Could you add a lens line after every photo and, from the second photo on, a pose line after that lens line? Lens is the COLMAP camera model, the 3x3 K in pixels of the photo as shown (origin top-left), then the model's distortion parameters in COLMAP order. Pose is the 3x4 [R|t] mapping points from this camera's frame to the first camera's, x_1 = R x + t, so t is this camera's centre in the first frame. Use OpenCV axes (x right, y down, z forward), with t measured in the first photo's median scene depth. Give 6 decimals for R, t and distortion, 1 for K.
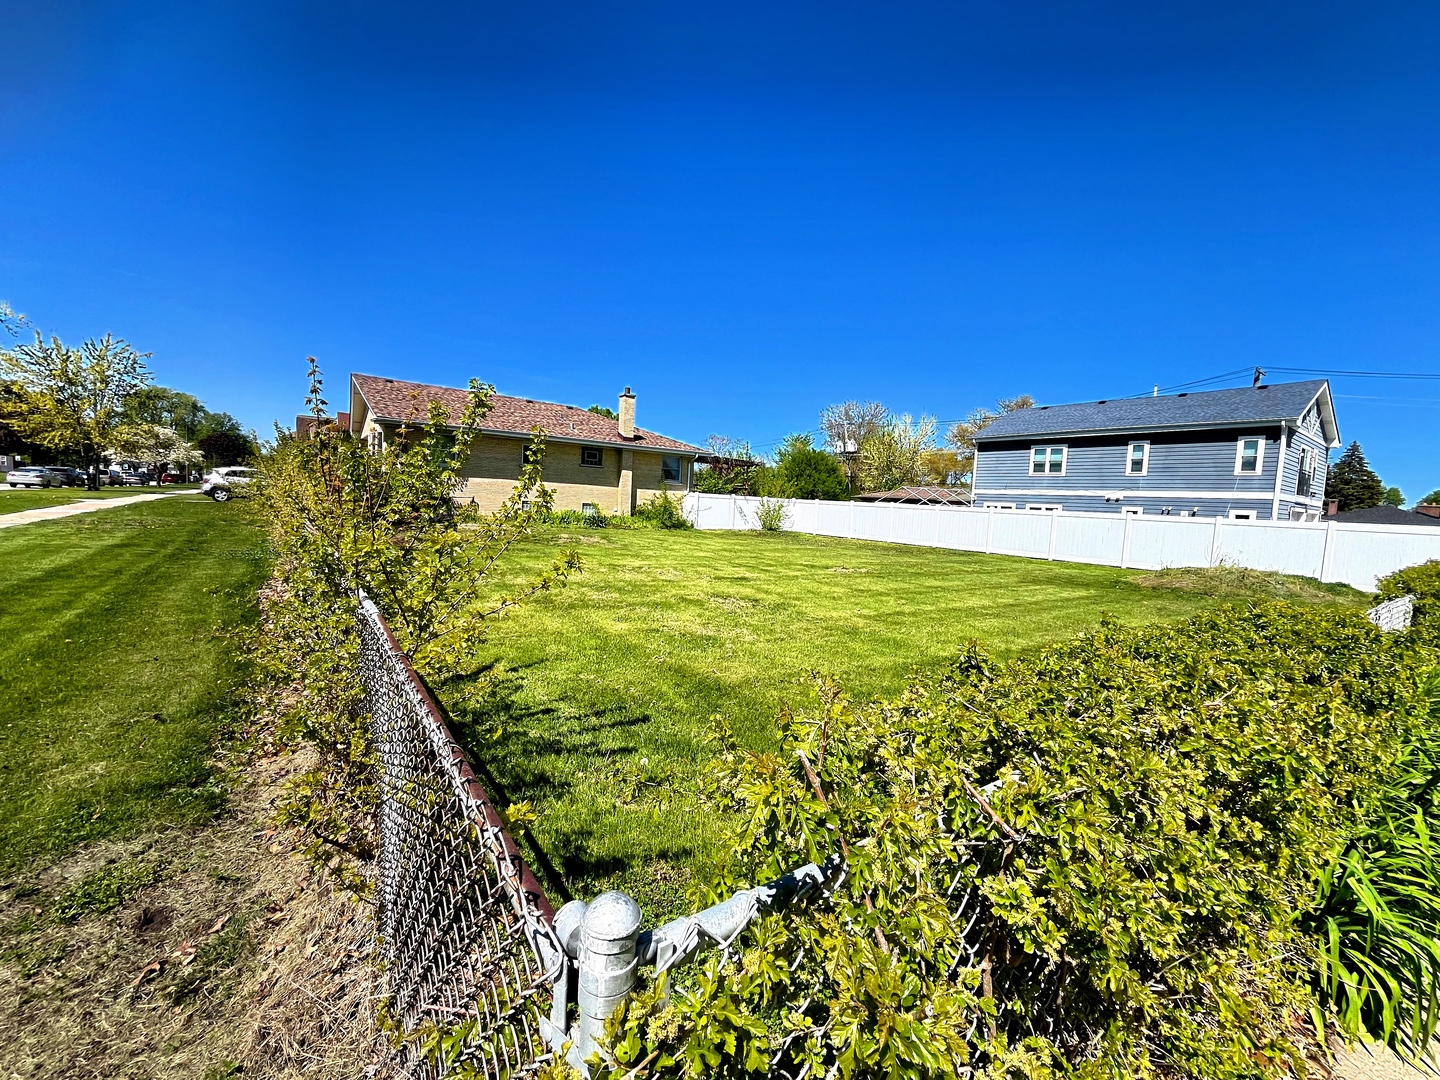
lens RADIAL K [[586.9, 0, 720.0], [0, 586.9, 540.0], [0, 0, 1]] dist [-0.001963, -0.000121]
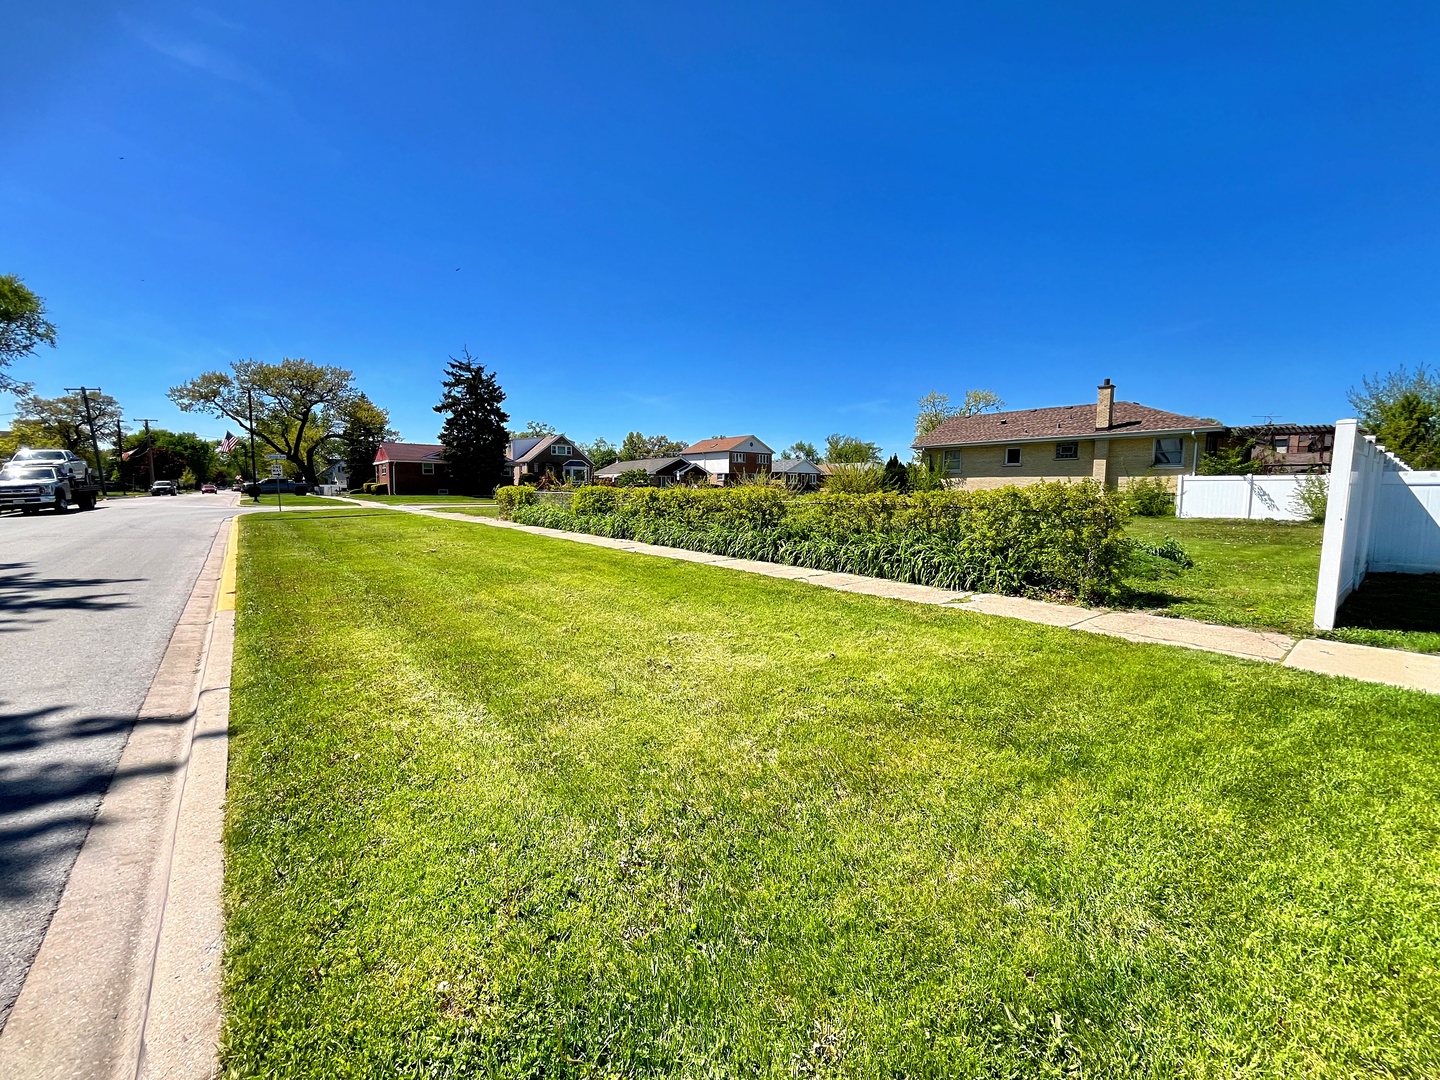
lens RADIAL K [[586.9, 0, 720.0], [0, 586.9, 540.0], [0, 0, 1]] dist [-0.001963, -0.000121]
pose [[0.067495, 0.037020, -0.997033, 0.823406], [-0.062049, 0.997533, 0.032838, 0.030094], [0.995788, 0.059649, 0.069626, 0.267287]]
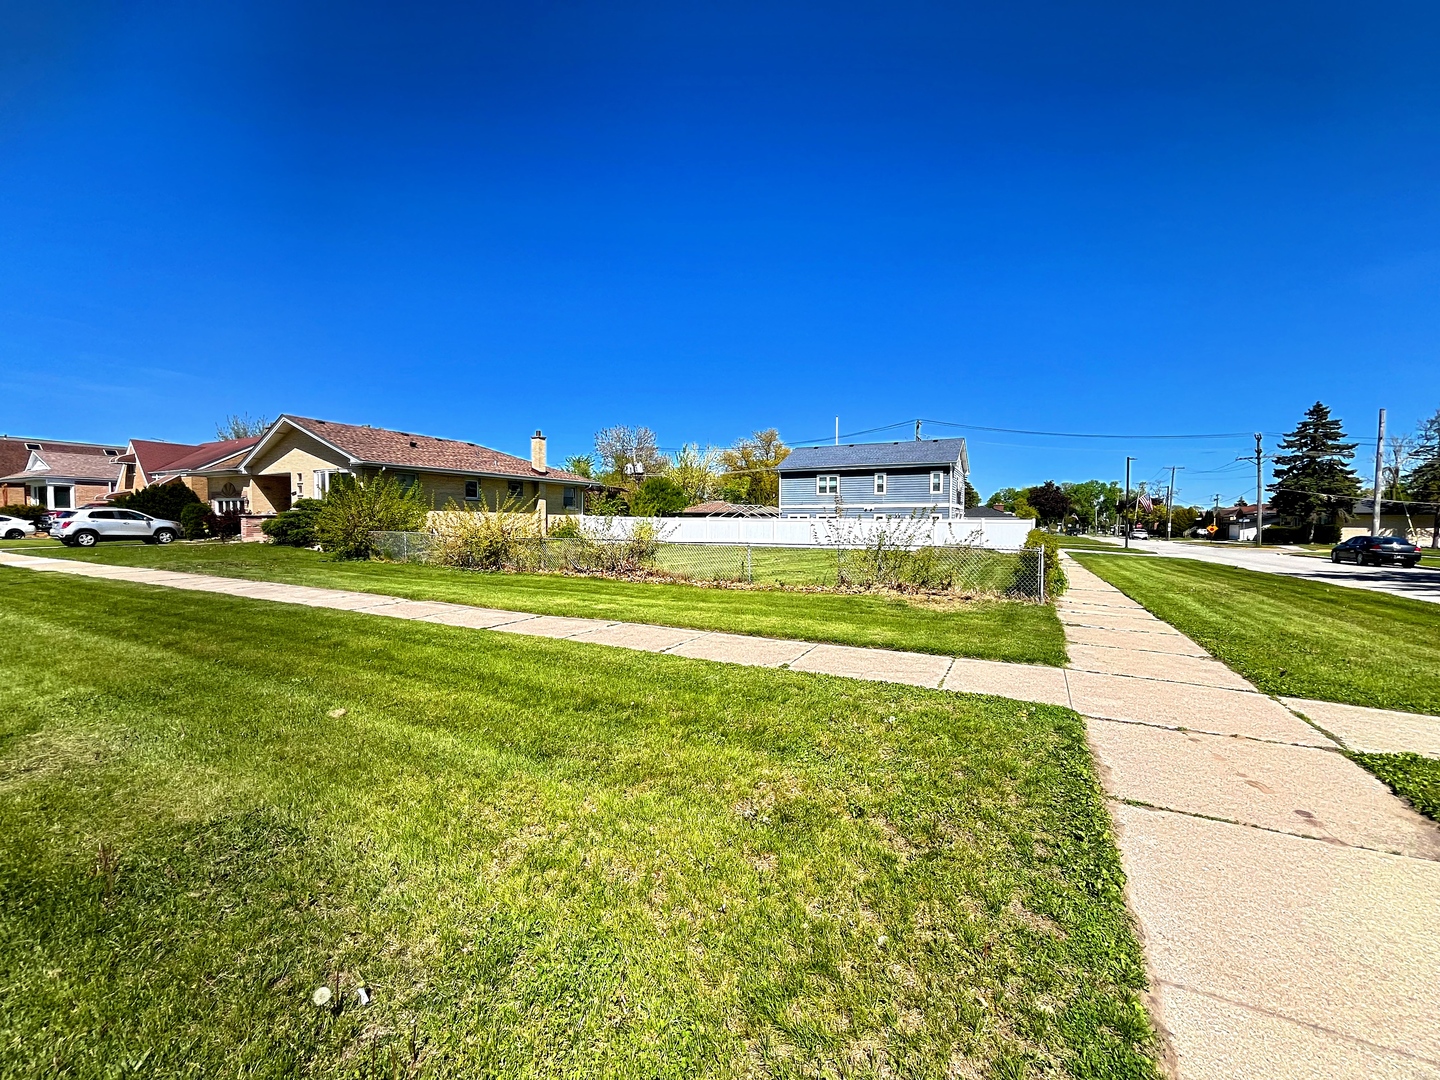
lens RADIAL K [[586.9, 0, 720.0], [0, 586.9, 540.0], [0, 0, 1]] dist [-0.001963, -0.000121]
pose [[0.899852, -0.057192, 0.432430, -0.351462], [0.067713, 0.997665, -0.008957, -0.001118], [-0.430908, 0.037341, 0.901623, -0.229823]]
